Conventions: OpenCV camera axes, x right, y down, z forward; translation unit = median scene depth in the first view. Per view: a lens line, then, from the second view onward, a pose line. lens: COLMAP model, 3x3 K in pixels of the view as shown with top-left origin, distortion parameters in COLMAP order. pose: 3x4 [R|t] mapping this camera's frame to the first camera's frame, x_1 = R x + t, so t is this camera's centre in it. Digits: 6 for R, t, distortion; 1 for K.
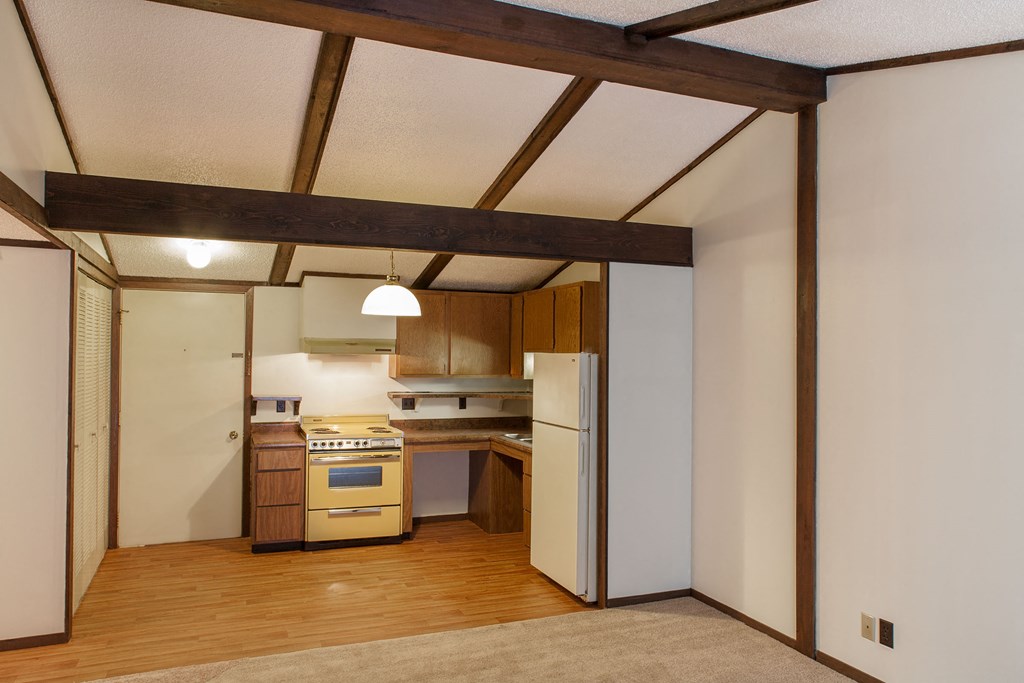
lens RADIAL K [[736.9, 0, 513.1], [0, 736.9, 344.7], [0, 0, 1]] dist [-0.025291, 0.003401]
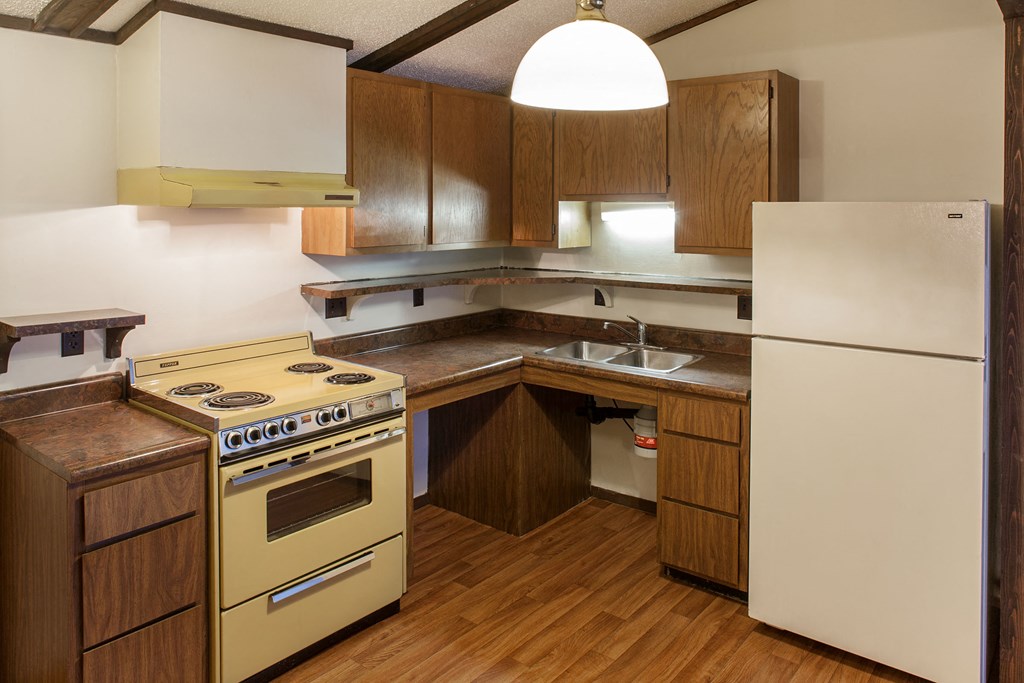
lens RADIAL K [[736.9, 0, 516.3], [0, 736.9, 220.1], [0, 0, 1]] dist [-0.025291, 0.003401]
pose [[0.866526, -0.016404, 0.498863, -0.304665], [-0.000466, 0.999433, 0.033675, 0.005981], [-0.499132, -0.029413, 0.866027, 0.545745]]
